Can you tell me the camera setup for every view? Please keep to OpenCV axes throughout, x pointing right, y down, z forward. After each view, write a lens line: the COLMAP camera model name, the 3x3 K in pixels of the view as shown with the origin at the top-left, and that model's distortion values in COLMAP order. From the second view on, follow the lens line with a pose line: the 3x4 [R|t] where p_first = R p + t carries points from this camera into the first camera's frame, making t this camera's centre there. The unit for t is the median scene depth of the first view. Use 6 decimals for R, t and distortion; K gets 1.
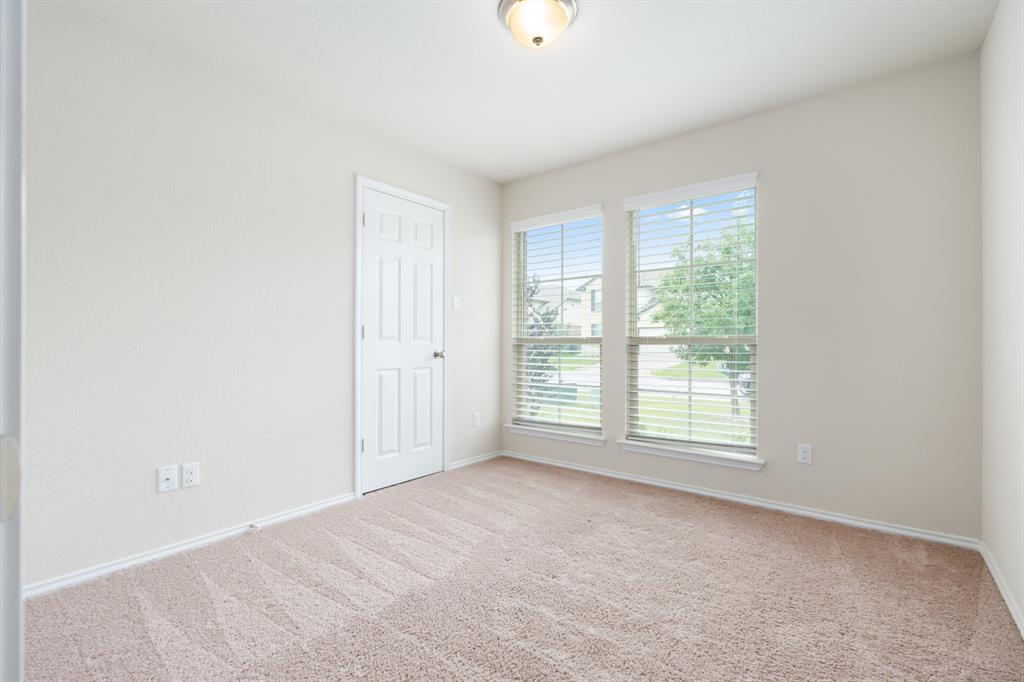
lens RADIAL K [[465.2, 0, 512.0], [0, 465.2, 341.0], [0, 0, 1]] dist [-0.002245, -0.000479]
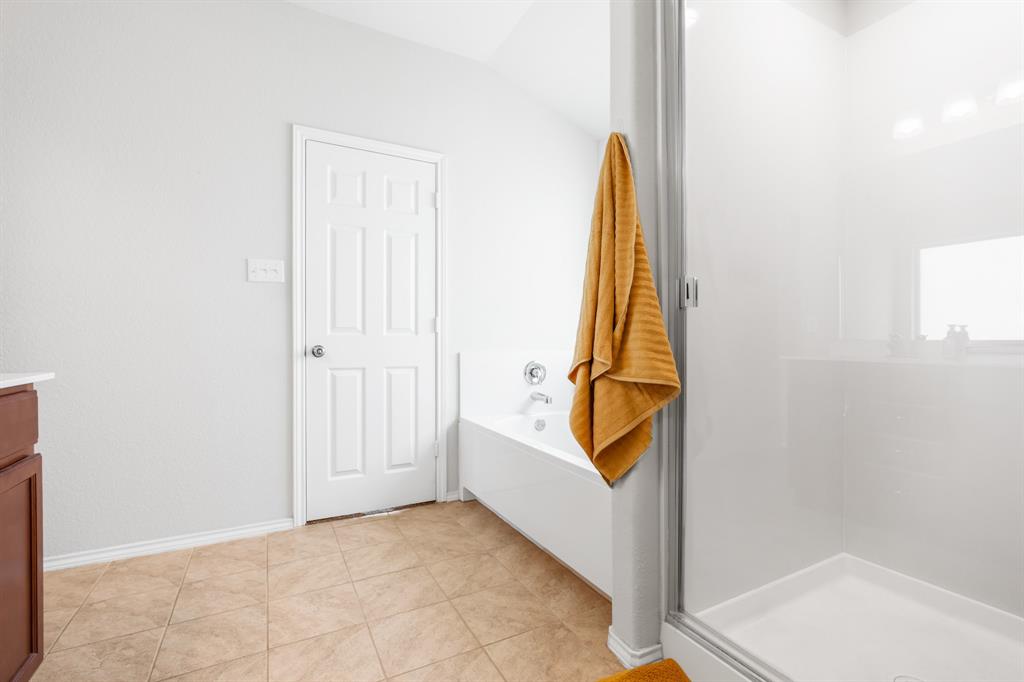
lens RADIAL K [[465.2, 0, 512.0], [0, 465.2, 341.0], [0, 0, 1]] dist [-0.002245, -0.000479]
pose [[0.906350, 0.011247, -0.422378, 0.292516], [-0.005844, 0.999884, 0.014084, 0.000523], [0.422487, -0.010297, 0.906310, 0.359941]]
